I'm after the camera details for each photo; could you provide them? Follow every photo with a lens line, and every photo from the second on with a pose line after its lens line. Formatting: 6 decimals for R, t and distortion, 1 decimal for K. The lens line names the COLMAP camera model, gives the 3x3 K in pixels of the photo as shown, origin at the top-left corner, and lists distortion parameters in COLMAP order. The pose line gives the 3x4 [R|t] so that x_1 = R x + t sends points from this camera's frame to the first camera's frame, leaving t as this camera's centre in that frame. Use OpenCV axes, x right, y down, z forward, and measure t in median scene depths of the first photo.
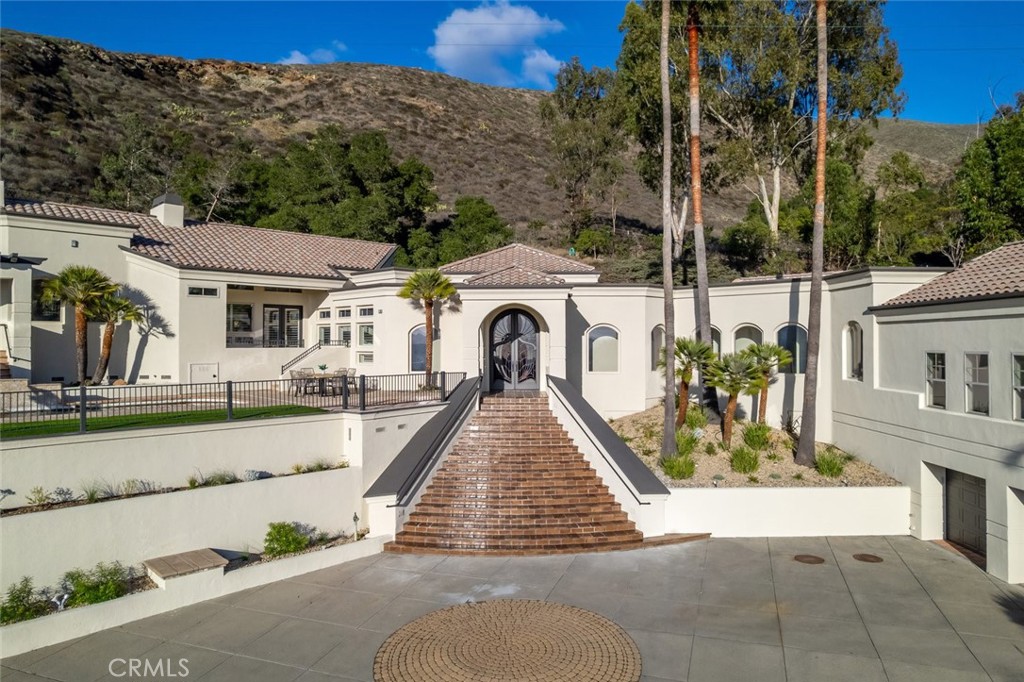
lens RADIAL K [[687.0, 0, 512.0], [0, 687.0, 341.0], [0, 0, 1]] dist [-0.096873, 0.085696]
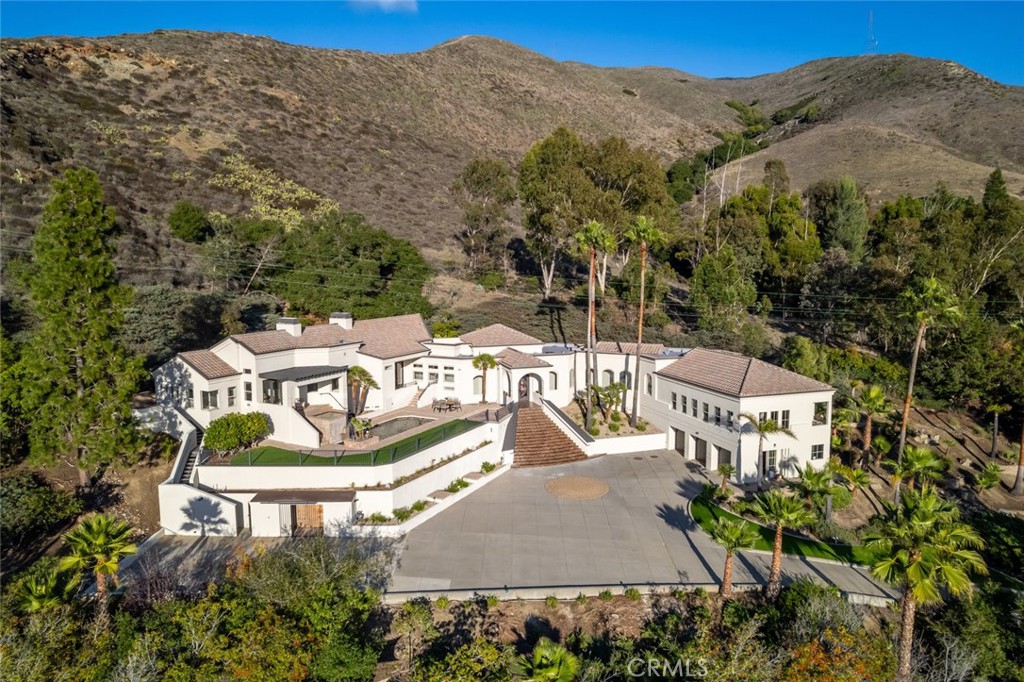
lens RADIAL K [[687.0, 0, 512.0], [0, 687.0, 341.0], [0, 0, 1]] dist [-0.096873, 0.085696]
pose [[0.953316, -0.037287, 0.299664, -0.751358], [0.005610, 0.994363, 0.105881, -0.403415], [-0.301922, -0.099257, 0.948151, -1.285808]]
